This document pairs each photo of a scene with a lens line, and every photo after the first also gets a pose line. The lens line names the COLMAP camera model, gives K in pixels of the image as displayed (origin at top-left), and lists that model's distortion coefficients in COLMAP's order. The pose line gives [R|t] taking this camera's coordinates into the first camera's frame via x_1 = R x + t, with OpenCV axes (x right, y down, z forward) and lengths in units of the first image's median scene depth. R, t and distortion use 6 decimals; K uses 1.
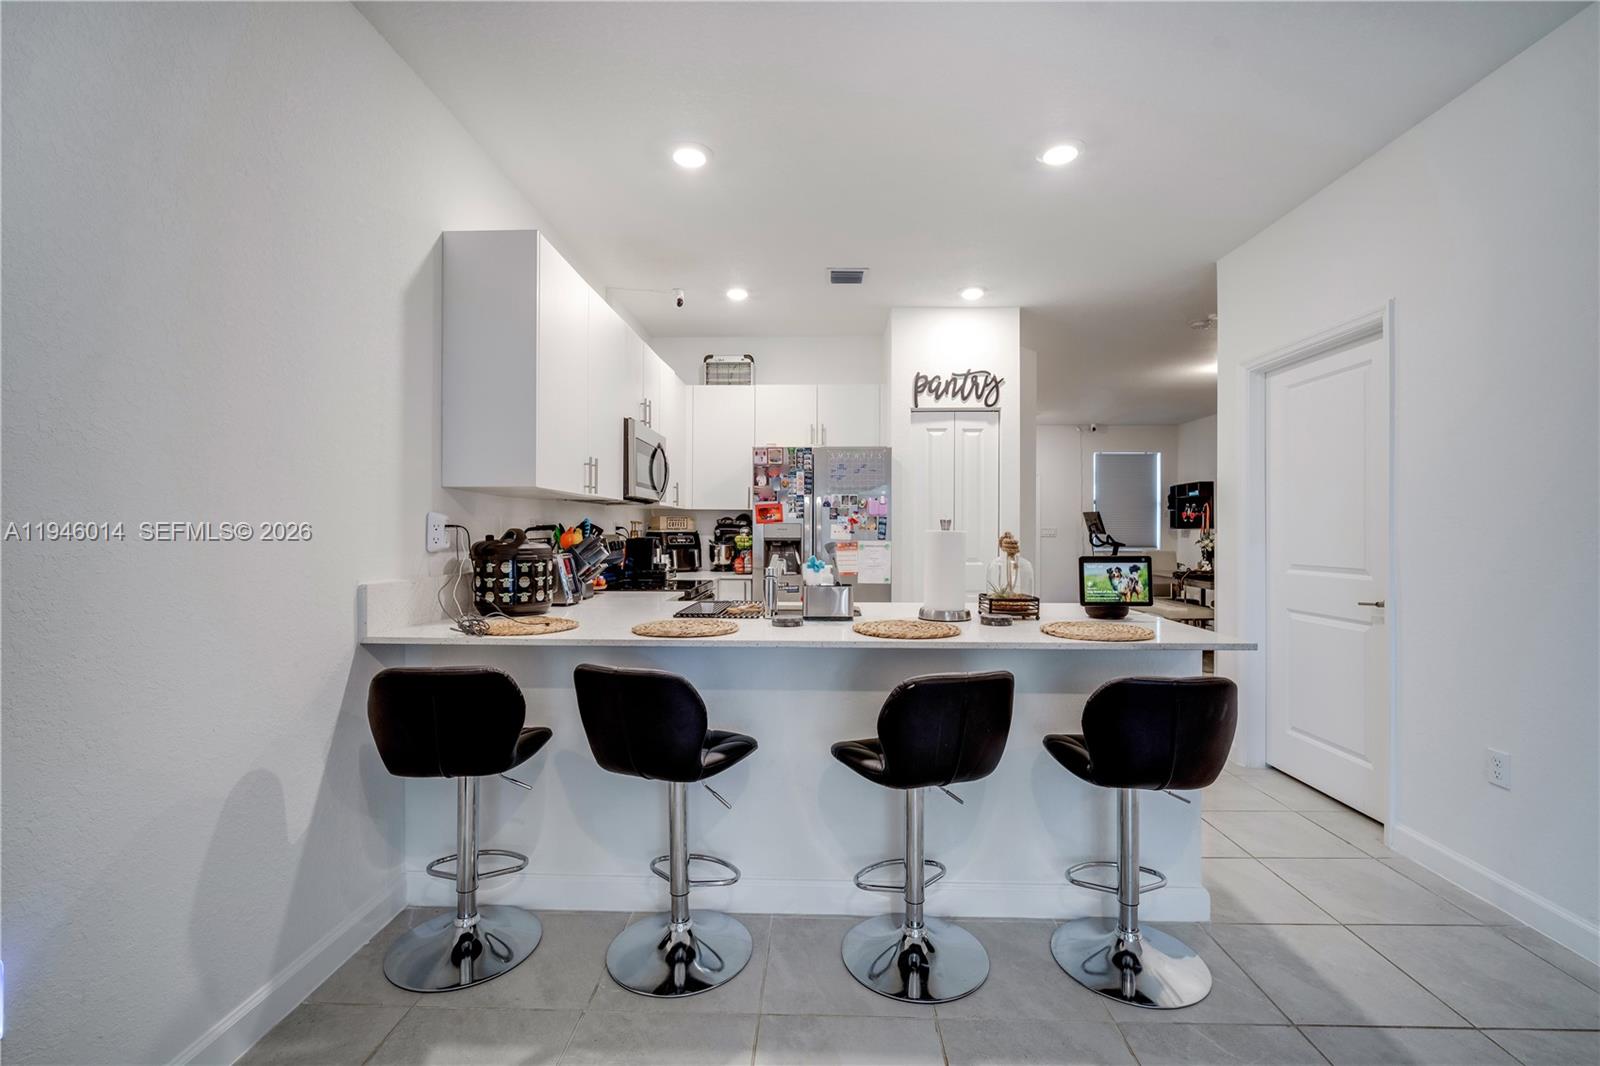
lens RADIAL K [[697.7, 0, 797.7], [0, 697.7, 530.8], [0, 0, 1]] dist [-0.011005, 0.002555]
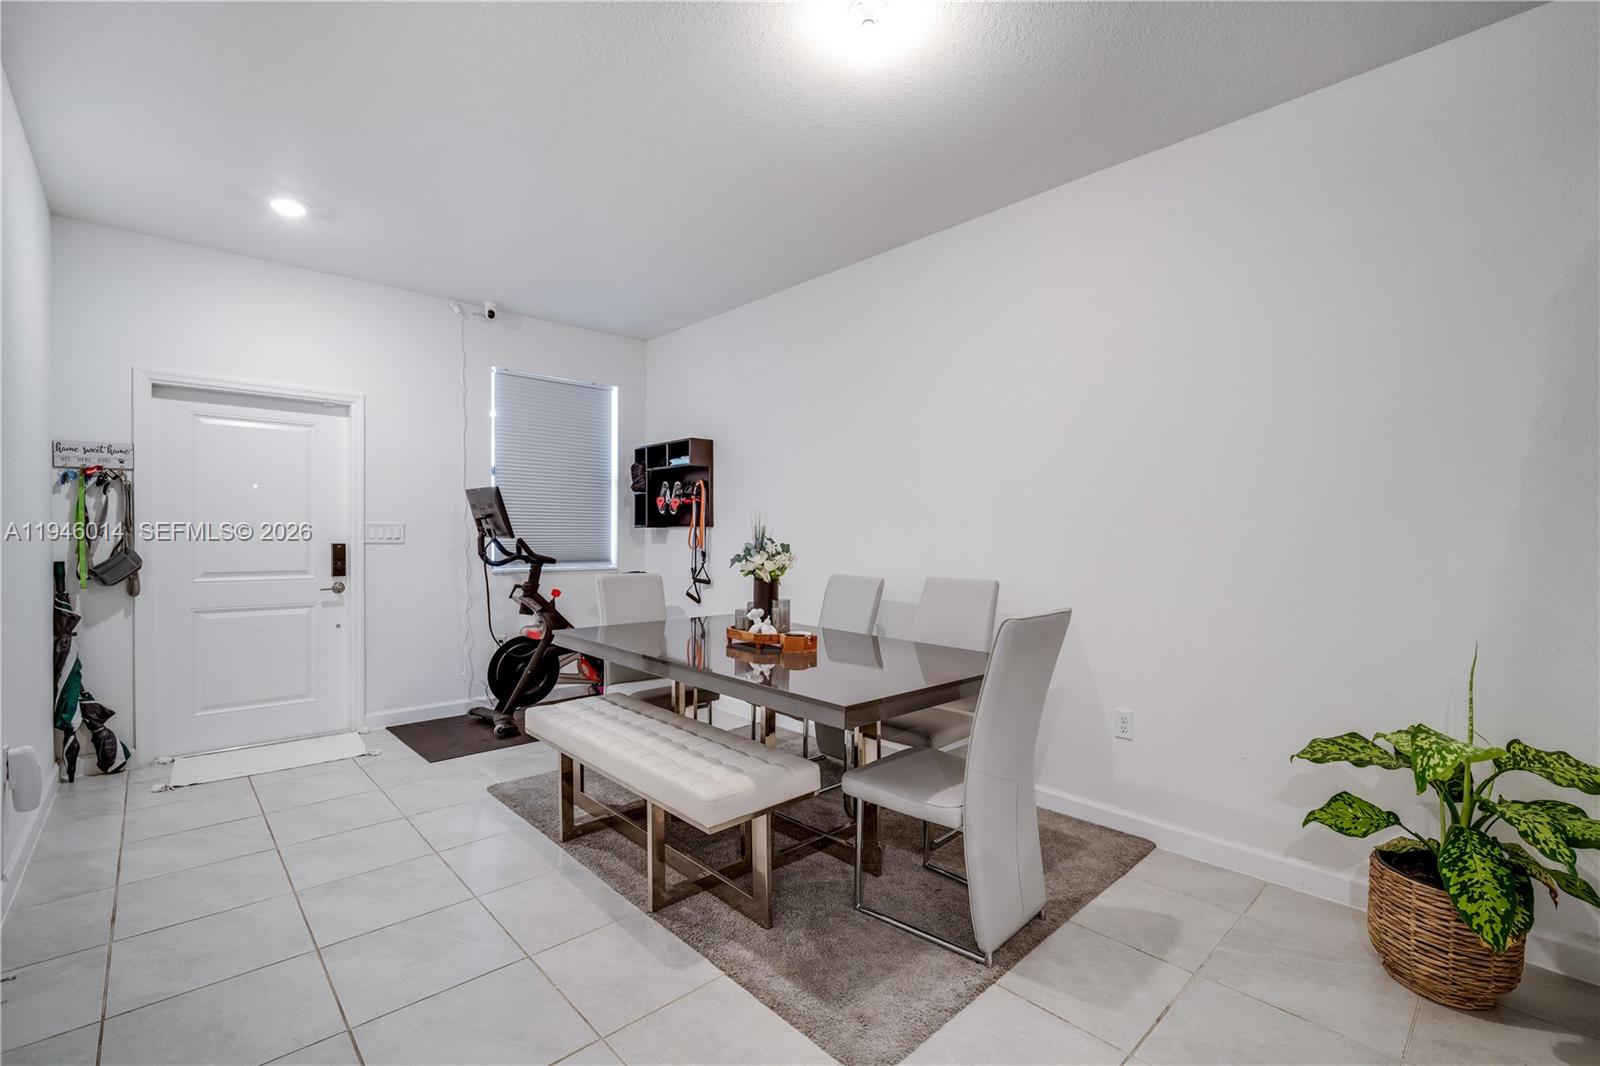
lens RADIAL K [[697.7, 0, 817.0], [0, 697.7, 538.1], [0, 0, 1]] dist [-0.011005, 0.002555]
pose [[0.690445, -0.003418, 0.723377, 0.492114], [-0.004445, 0.999950, 0.008967, 0.000047], [-0.723371, -0.009407, 0.690395, 1.069570]]
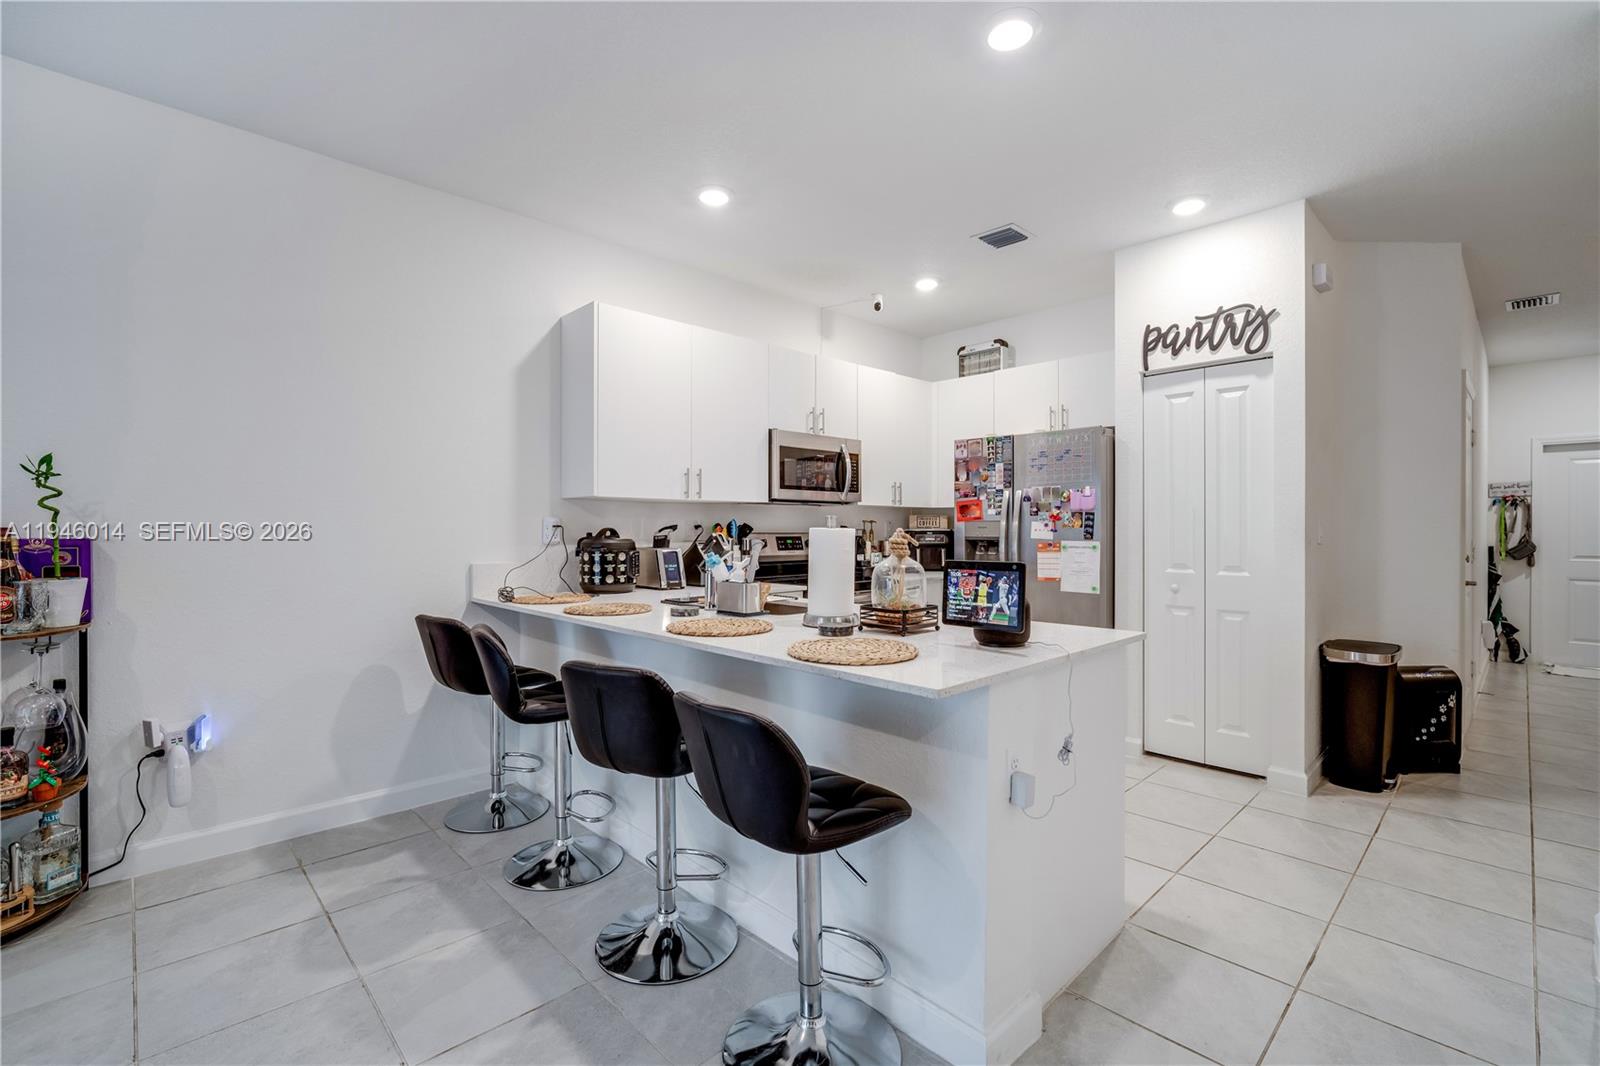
lens RADIAL K [[697.7, 0, 798.5], [0, 697.7, 537.0], [0, 0, 1]] dist [-0.011005, 0.002555]
pose [[0.718181, 0.005386, -0.695836, 0.435155], [0.001138, 0.999960, 0.008915, 0.001887], [0.695856, -0.007195, 0.718145, 0.170143]]
